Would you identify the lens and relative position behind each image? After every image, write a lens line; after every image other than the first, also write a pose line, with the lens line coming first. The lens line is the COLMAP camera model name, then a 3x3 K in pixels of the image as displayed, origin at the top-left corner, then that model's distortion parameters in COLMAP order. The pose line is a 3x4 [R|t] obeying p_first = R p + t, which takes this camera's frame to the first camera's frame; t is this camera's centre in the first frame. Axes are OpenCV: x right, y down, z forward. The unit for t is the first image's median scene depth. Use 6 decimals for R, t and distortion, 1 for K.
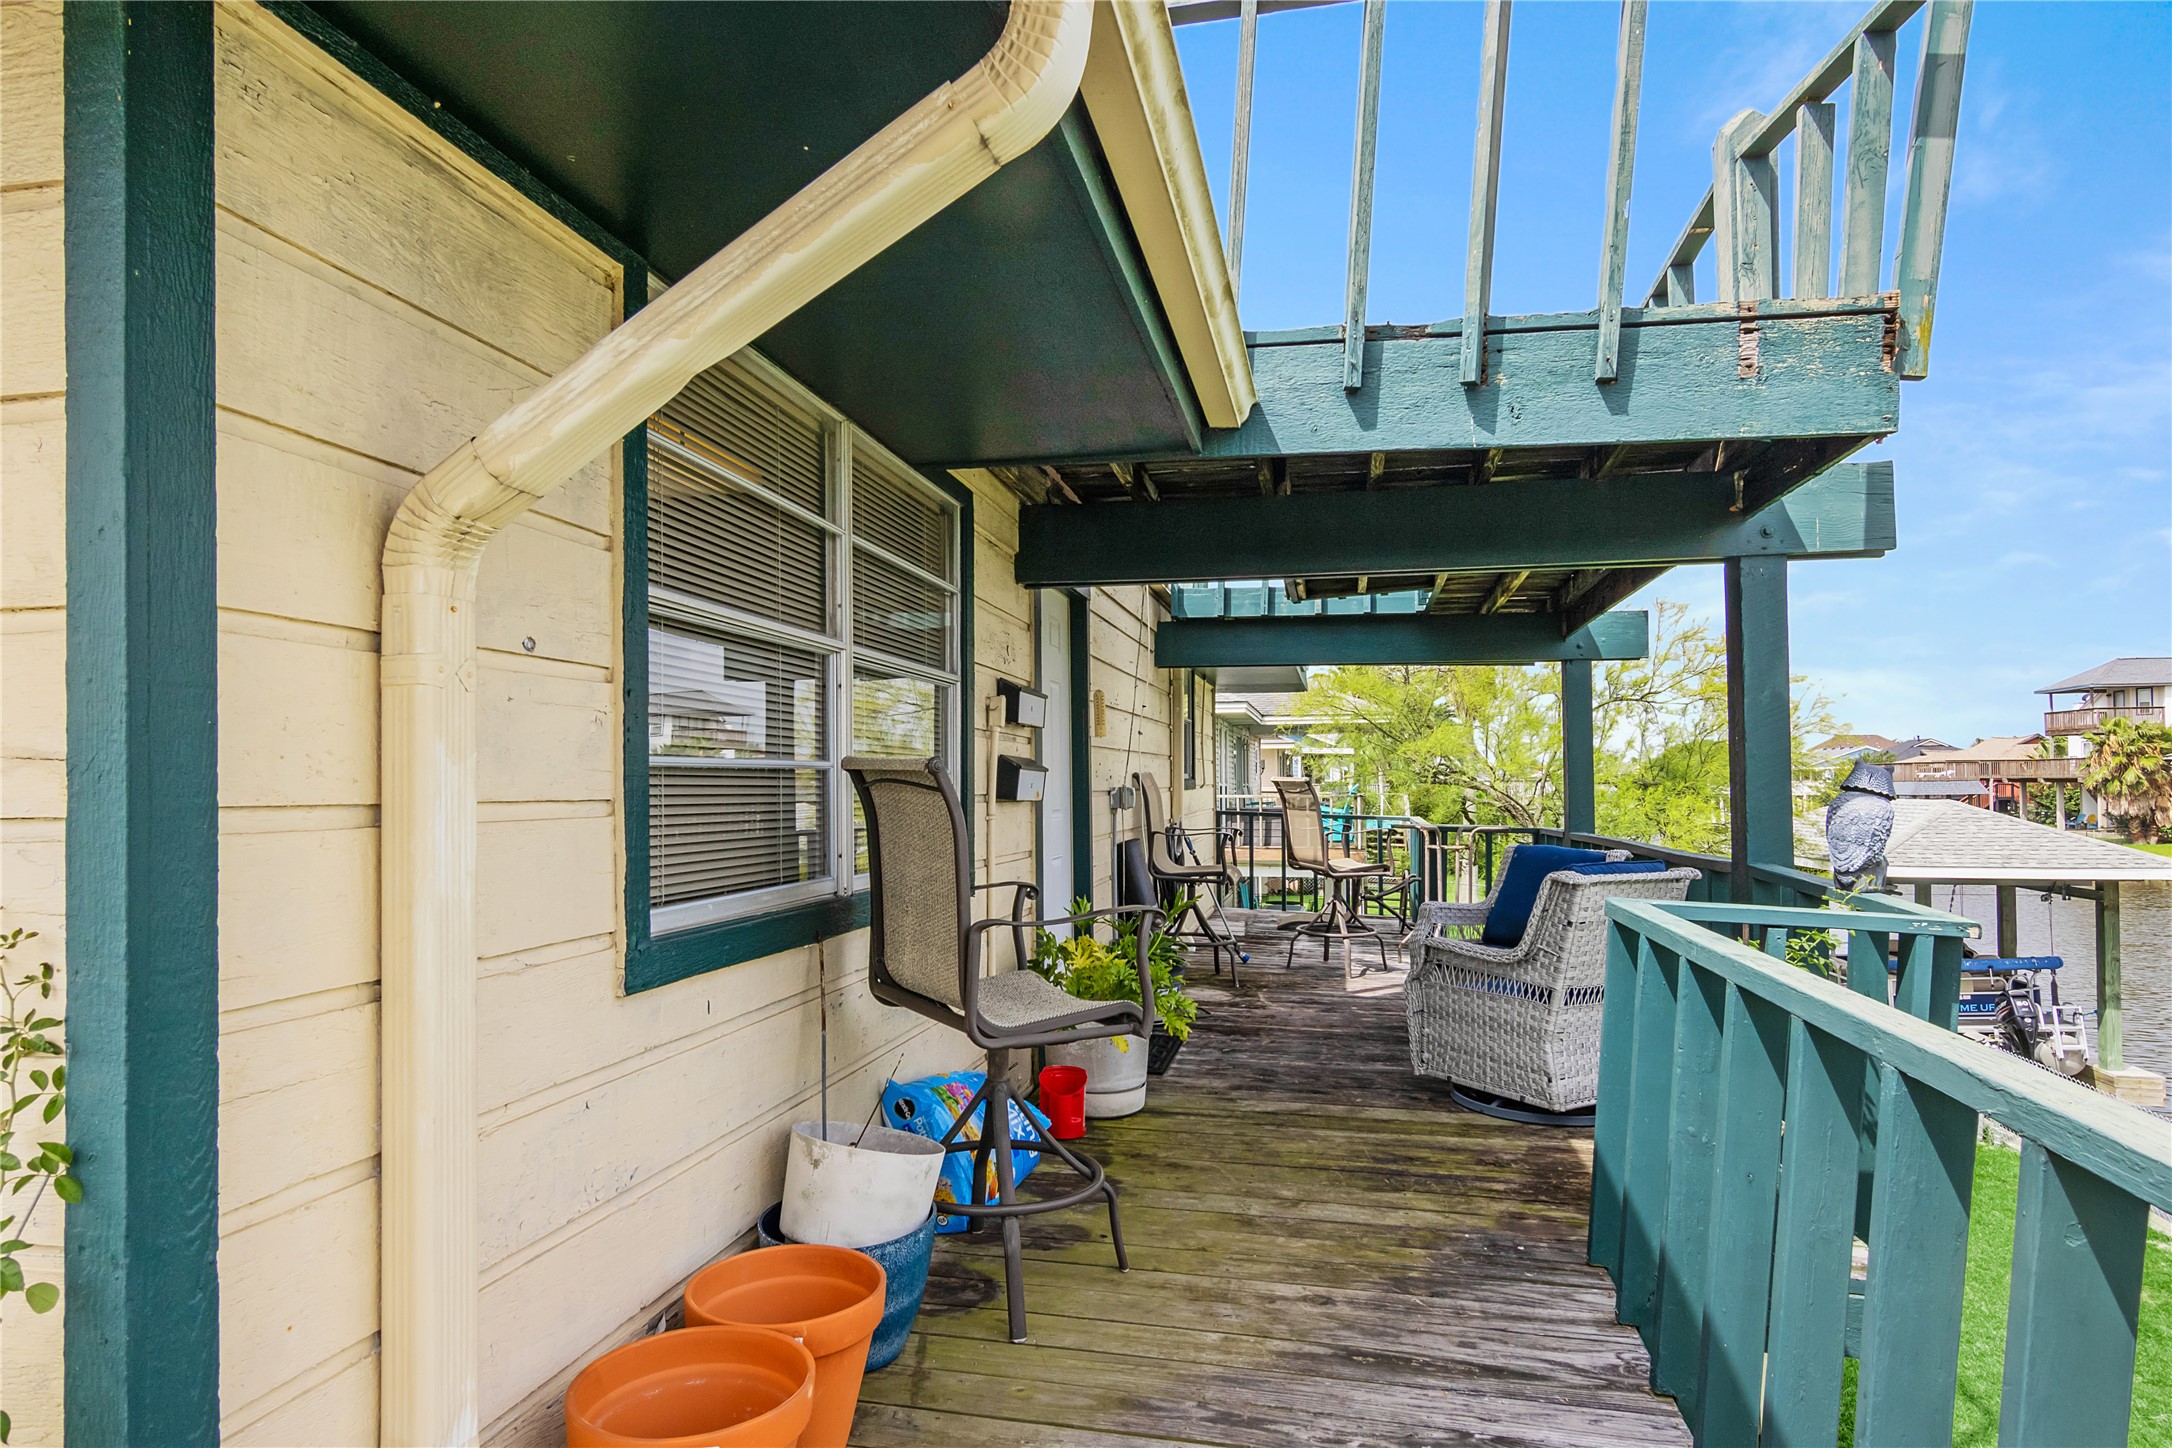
lens RADIAL K [[1185.5, 0, 1089.8], [0, 1185.5, 772.7], [0, 0, 1]] dist [0.000046, 0.002024]
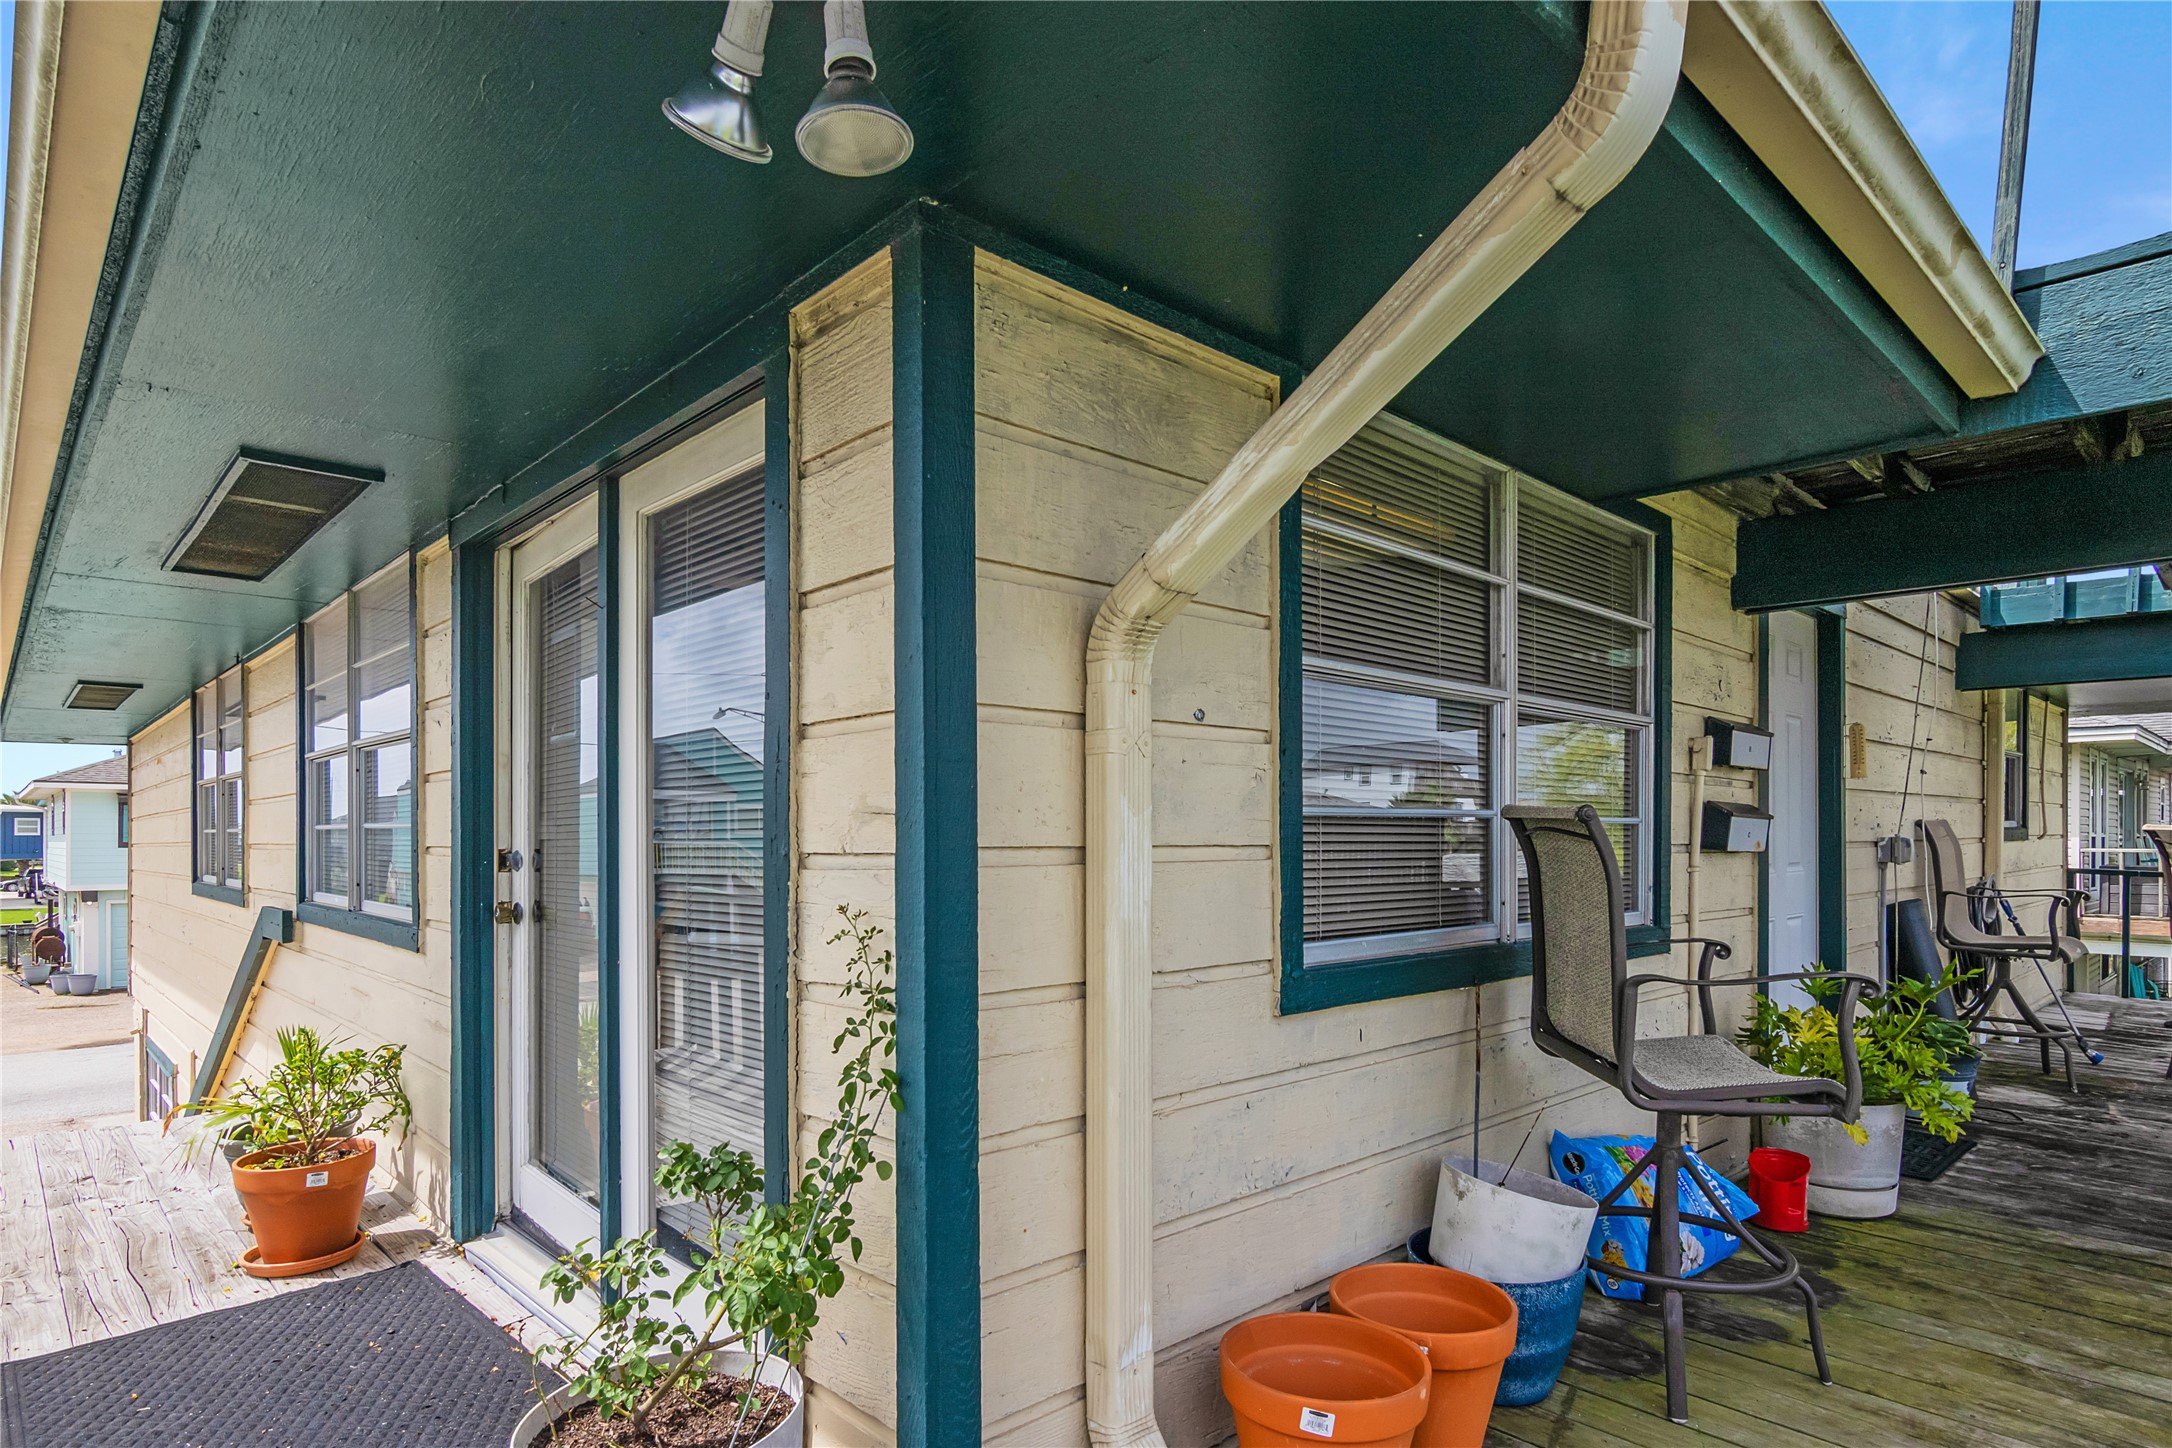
lens RADIAL K [[1178.0, 0, 1082.3], [0, 1178.0, 845.3], [0, 0, 1]] dist [0.000295, 0.001452]
pose [[0.819175, 0.008902, -0.573474, 0.098700], [0.002925, 0.999802, 0.019698, -0.000210], [0.573536, -0.017813, 0.818987, -0.040766]]
